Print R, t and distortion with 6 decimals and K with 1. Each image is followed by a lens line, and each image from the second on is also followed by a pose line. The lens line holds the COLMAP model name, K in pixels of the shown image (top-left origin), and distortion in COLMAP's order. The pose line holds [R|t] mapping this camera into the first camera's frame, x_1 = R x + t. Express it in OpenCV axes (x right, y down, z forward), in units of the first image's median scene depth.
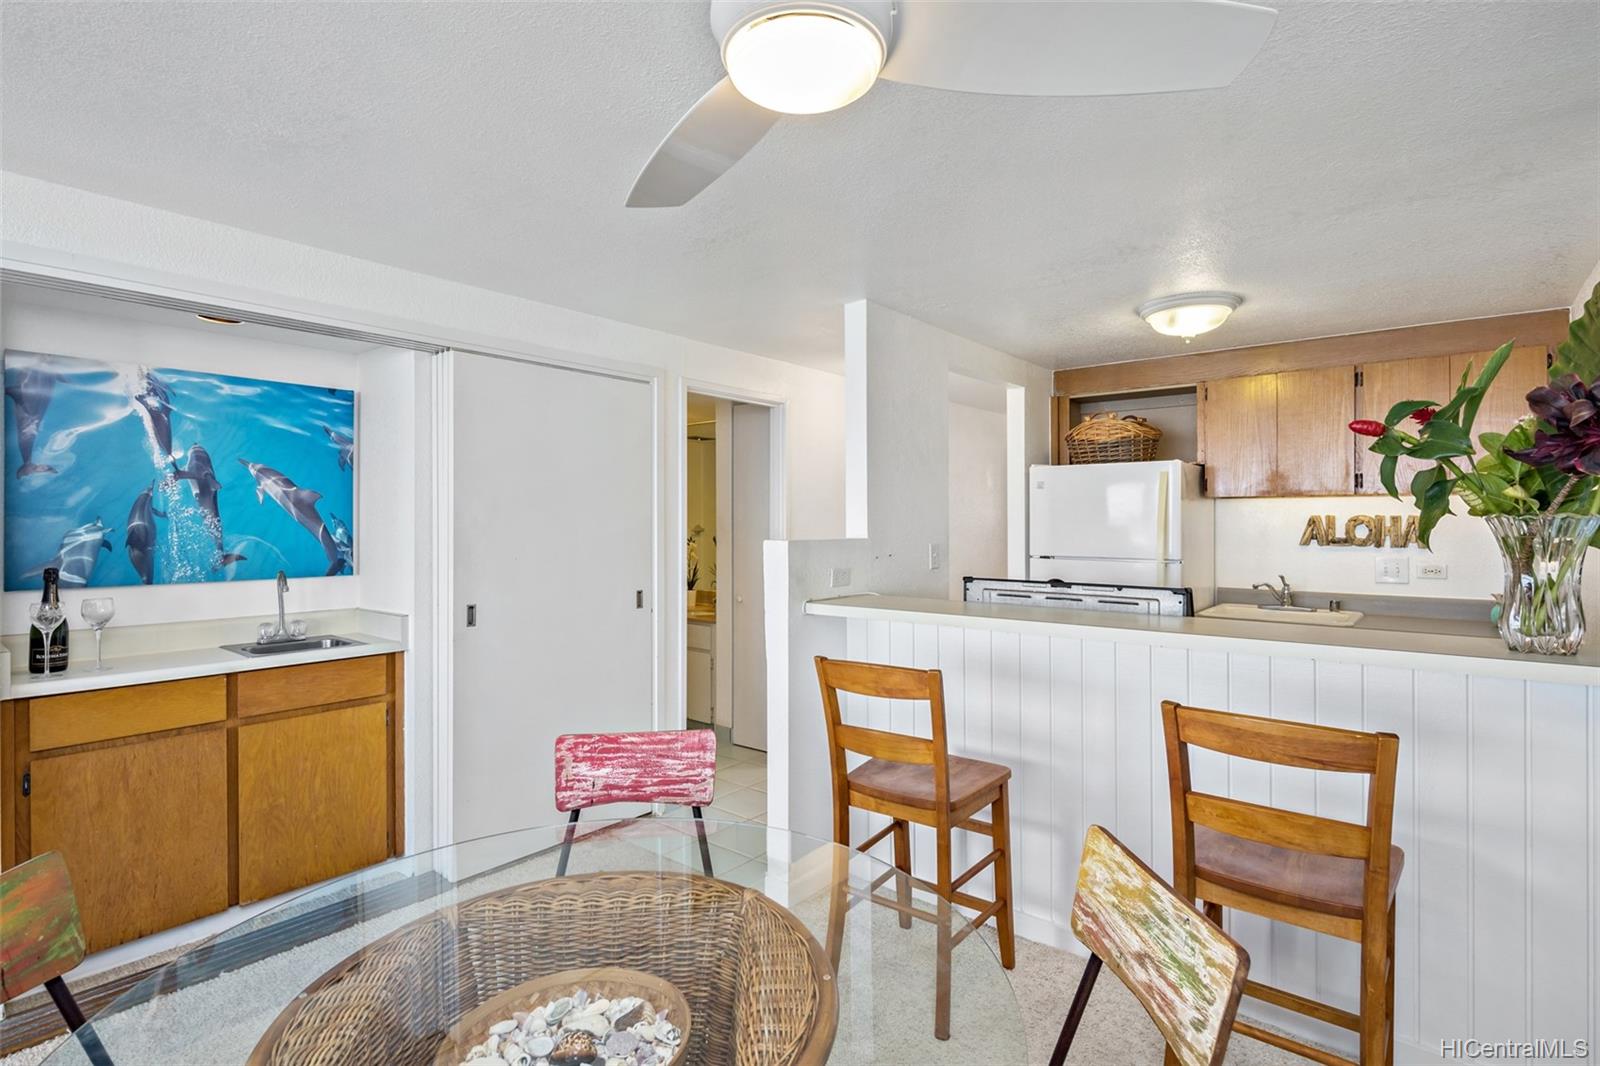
lens RADIAL K [[775.9, 0, 800.6], [0, 775.9, 524.2], [0, 0, 1]] dist [0.003290, -0.003999]
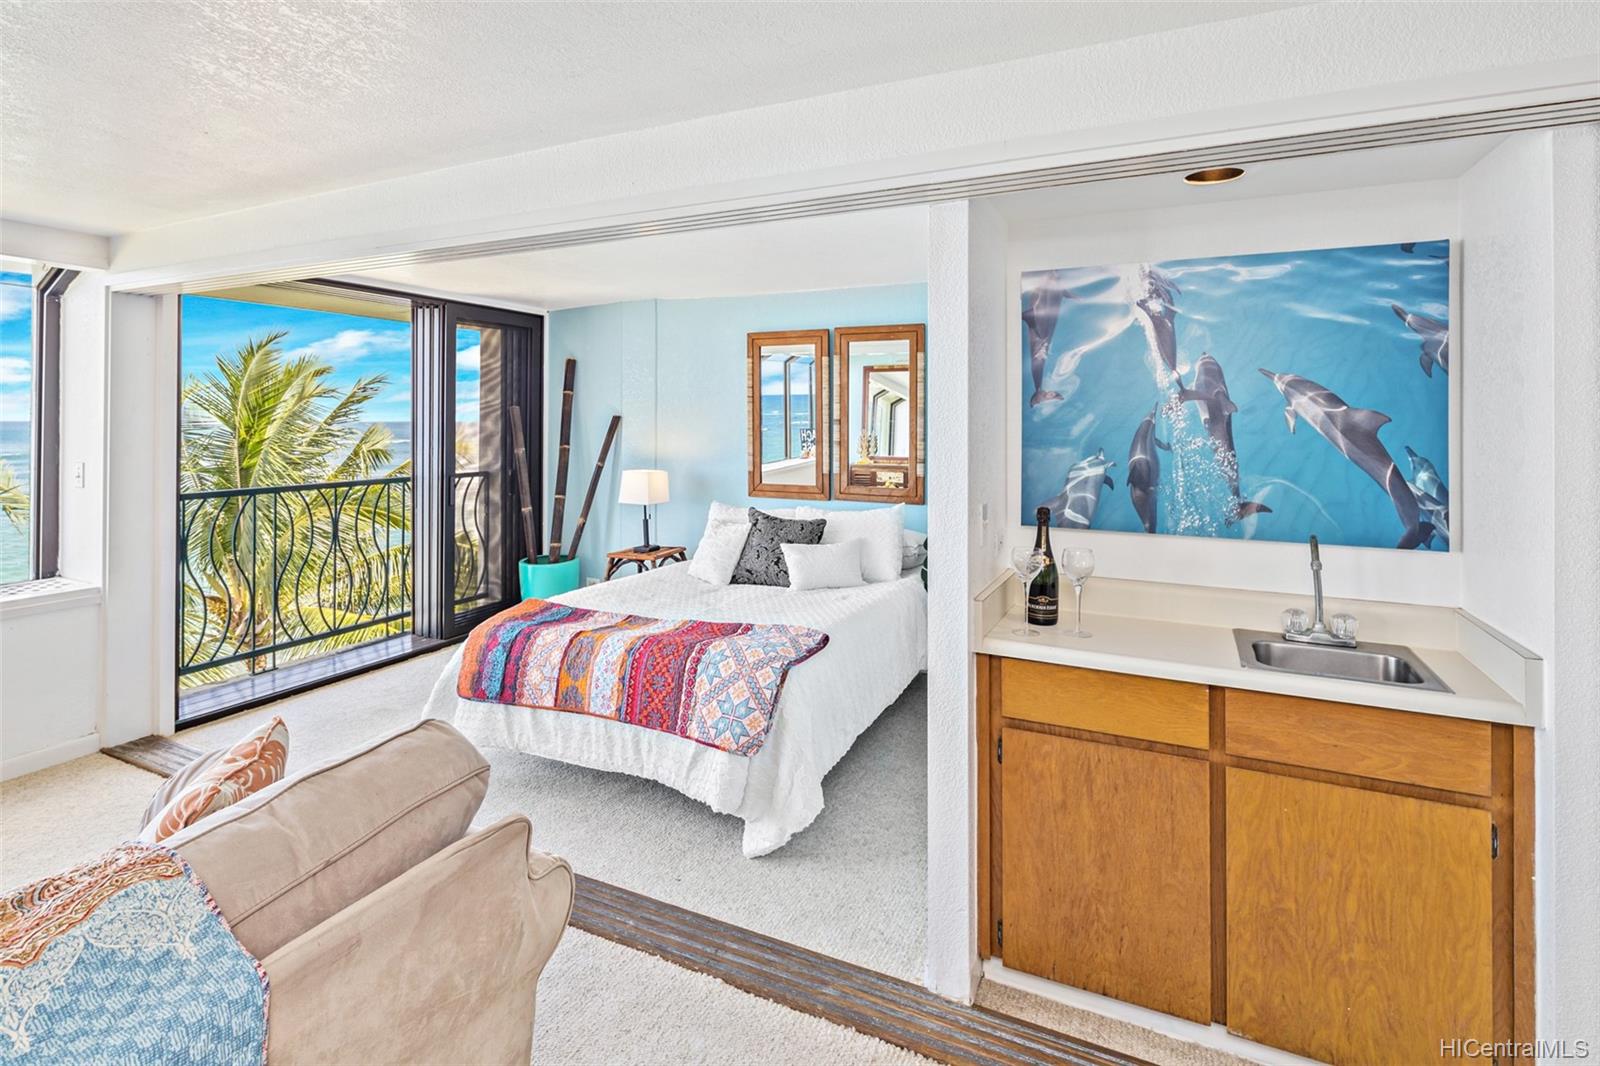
lens RADIAL K [[775.9, 0, 791.6], [0, 775.9, 414.2], [0, 0, 1]] dist [0.003290, -0.003999]
pose [[0.238181, -0.004853, -0.971209, -0.143871], [-0.005568, 0.999964, -0.006362, -0.037973], [0.971205, 0.006923, 0.238146, 0.437976]]
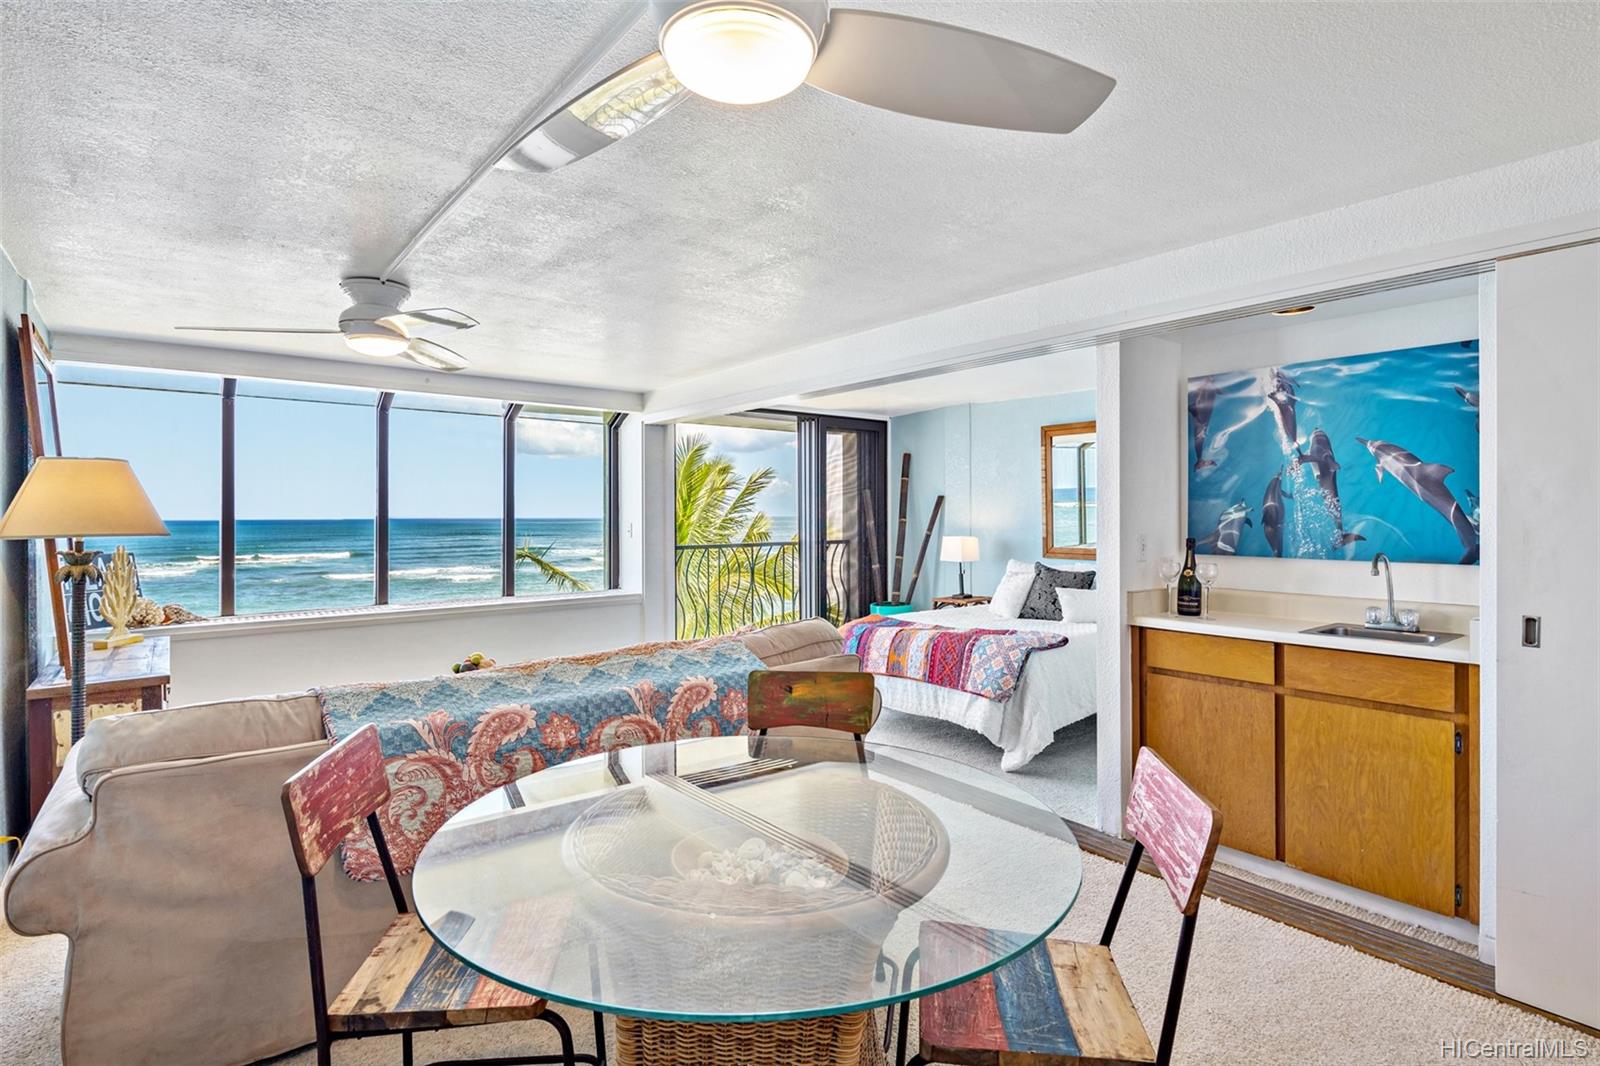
lens RADIAL K [[775.9, 0, 794.4], [0, 775.9, 522.4], [0, 0, 1]] dist [0.003290, -0.003999]
pose [[-0.205653, 0.012431, -0.978546, 0.417354], [0.001671, 0.999922, 0.012352, 0.010828], [0.978624, 0.000905, -0.205658, 0.528191]]
